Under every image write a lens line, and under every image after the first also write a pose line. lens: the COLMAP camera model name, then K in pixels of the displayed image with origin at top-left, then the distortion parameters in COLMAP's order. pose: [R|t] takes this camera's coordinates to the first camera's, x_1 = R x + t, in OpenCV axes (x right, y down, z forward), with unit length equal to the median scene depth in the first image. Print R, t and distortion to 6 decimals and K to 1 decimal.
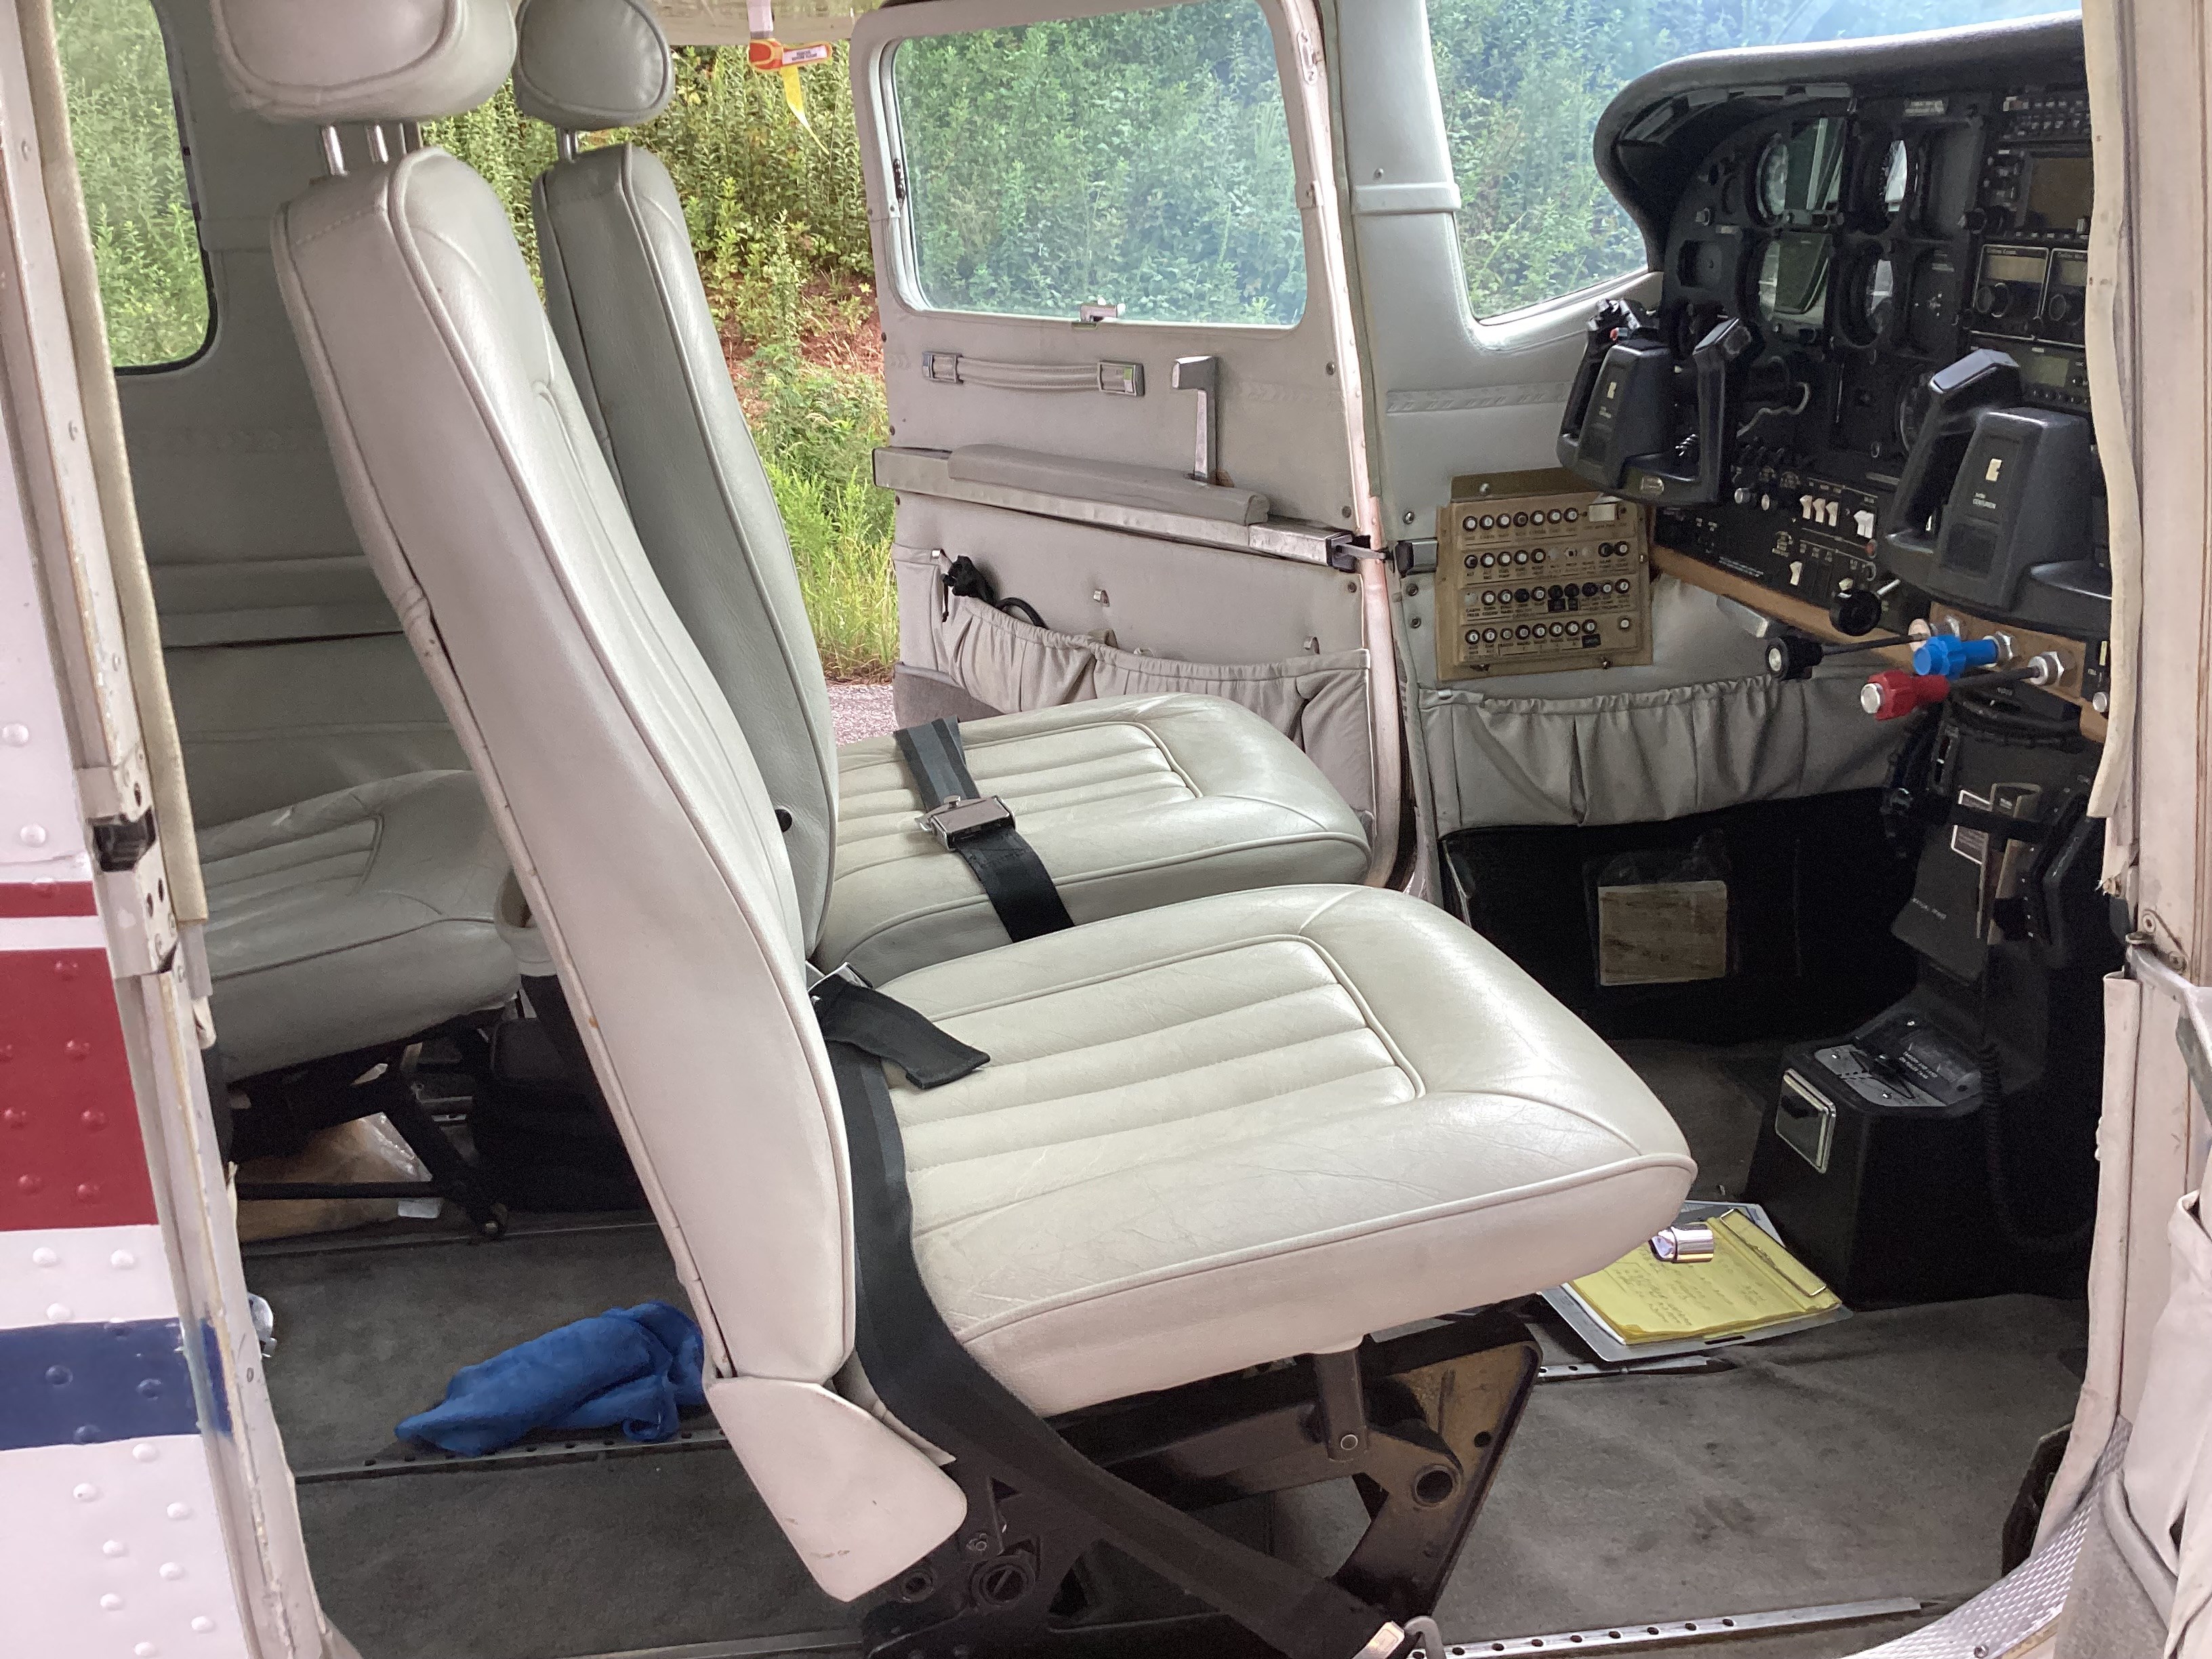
lens RADIAL K [[2040.8, 0, 1128.0], [0, 2040.8, 862.6], [0, 0, 1]] dist [0.113946, -0.220869]
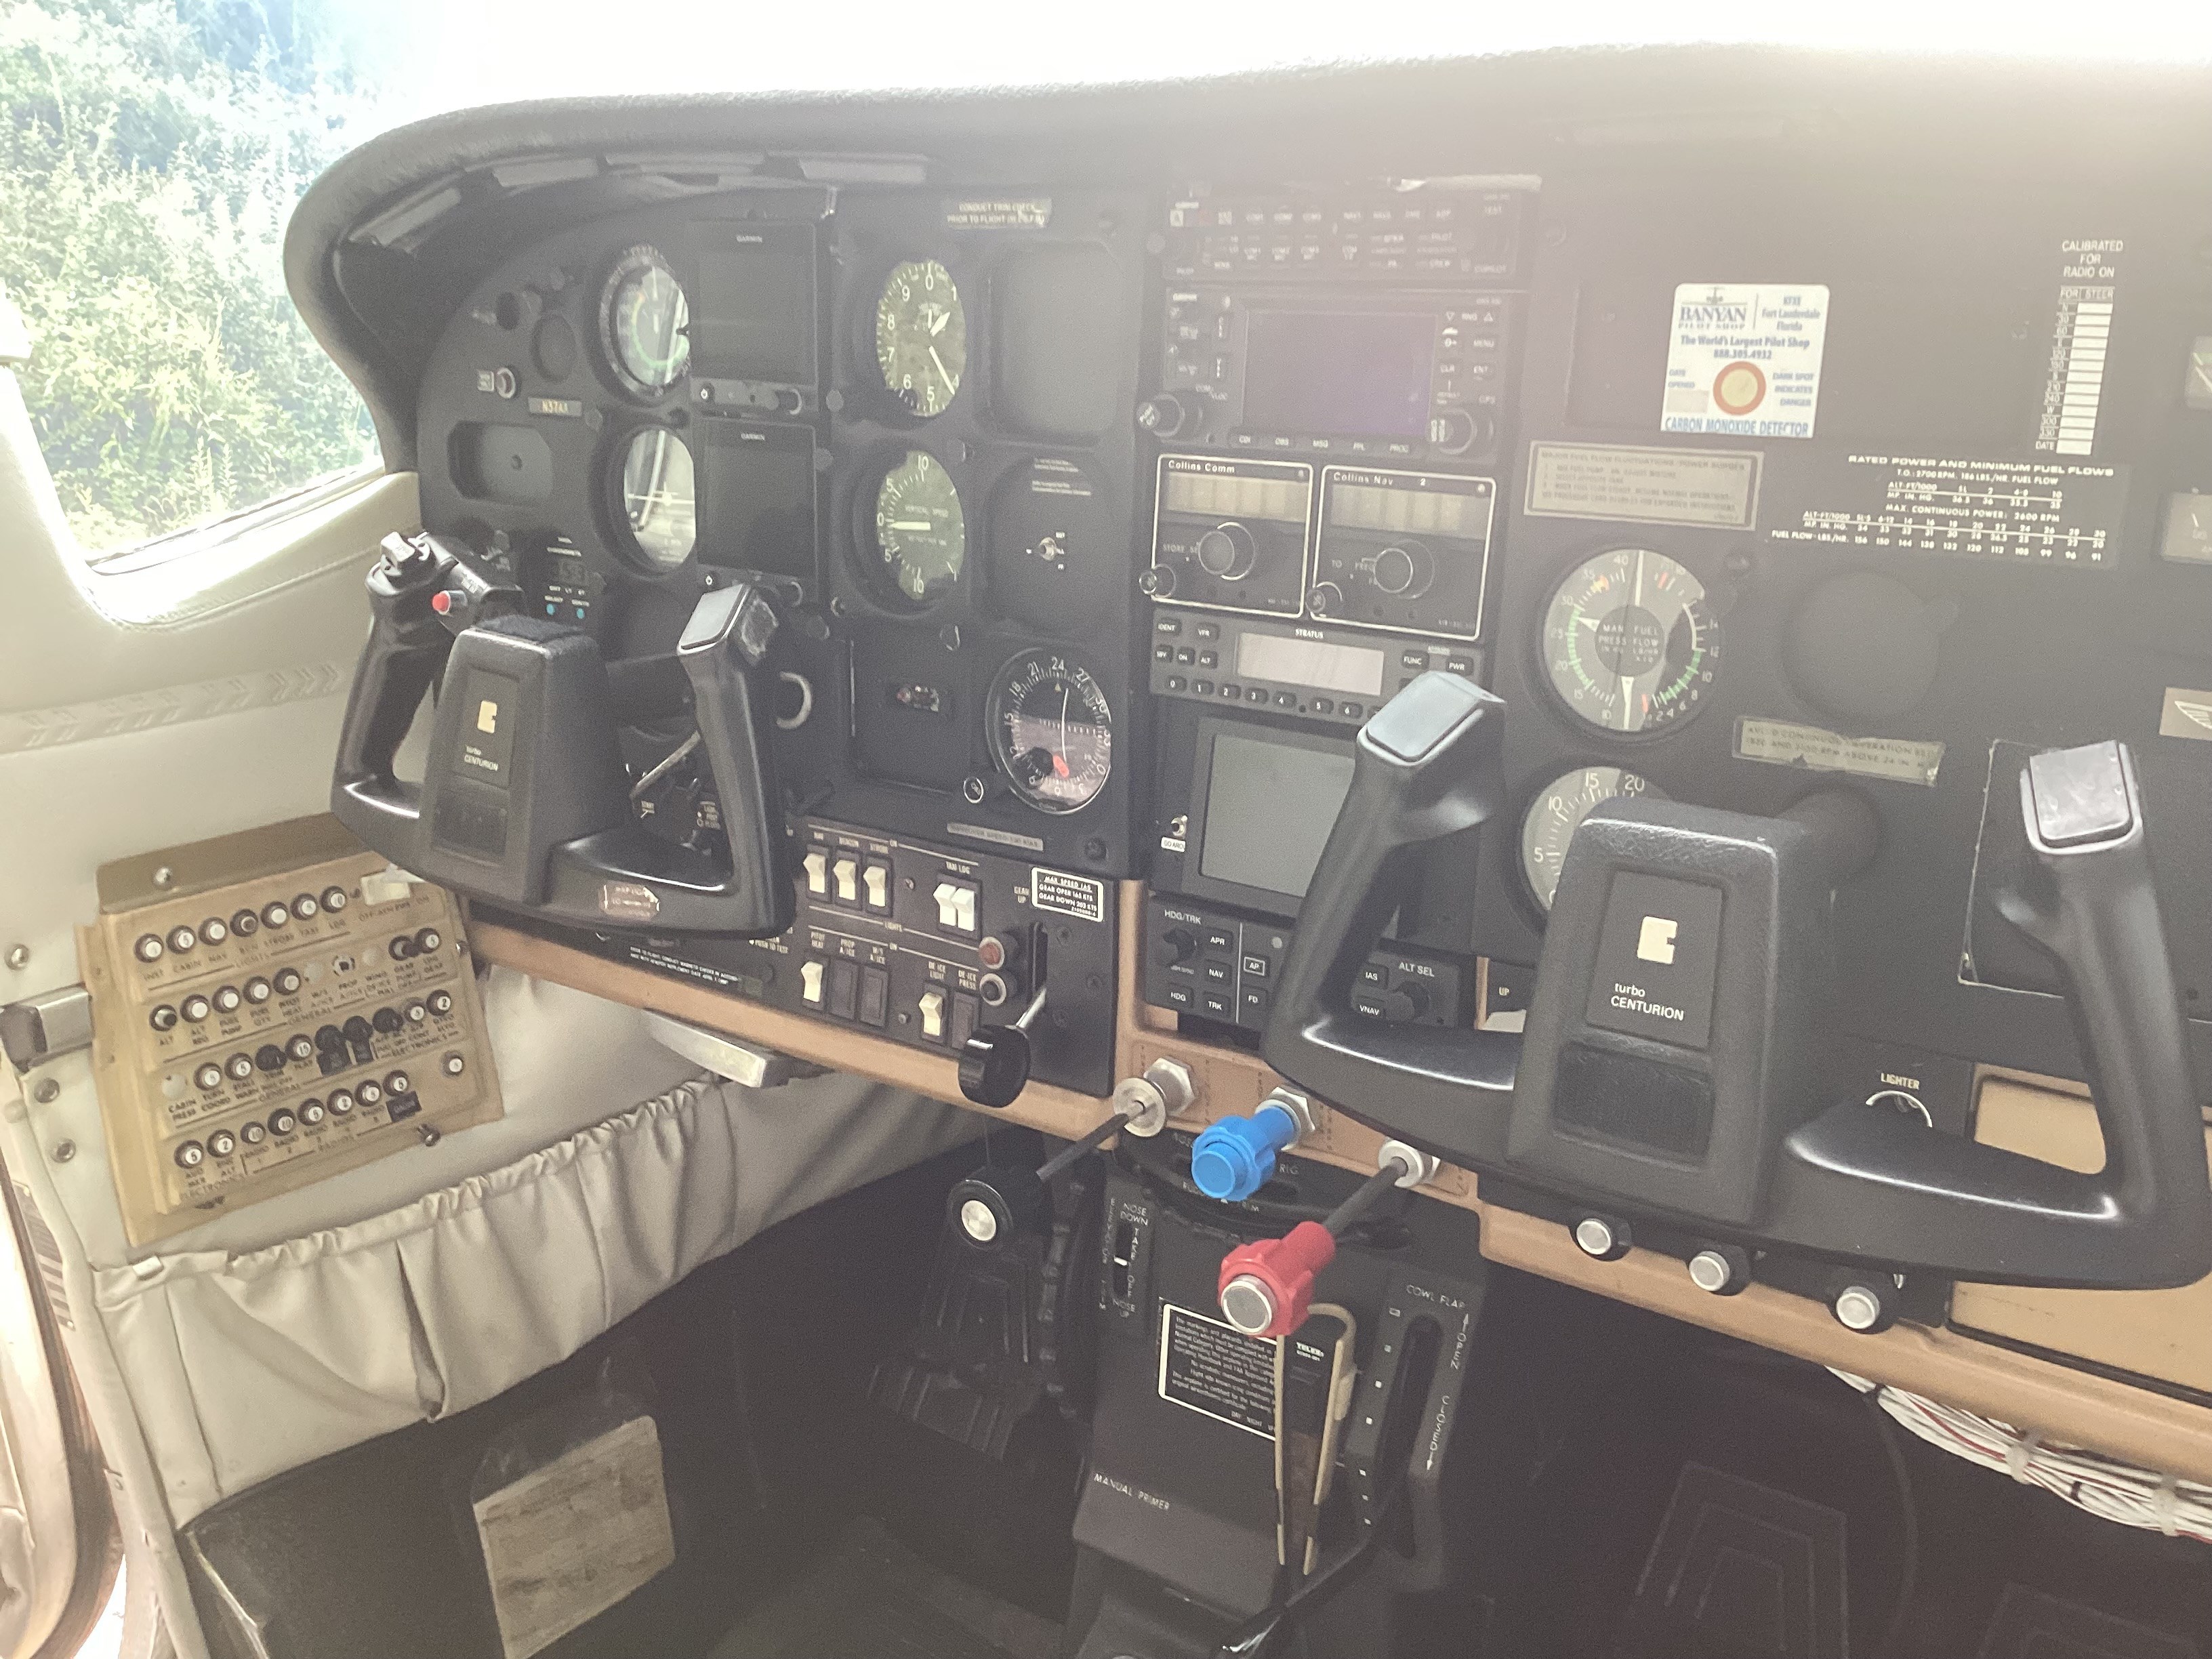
lens RADIAL K [[2040.8, 0, 1128.0], [0, 2040.8, 862.6], [0, 0, 1]] dist [0.113946, -0.220869]
pose [[0.732790, -0.147757, 0.664219, 0.003815], [0.186040, 0.982452, 0.013302, -0.145685], [-0.654529, 0.113823, 0.747420, 0.439417]]
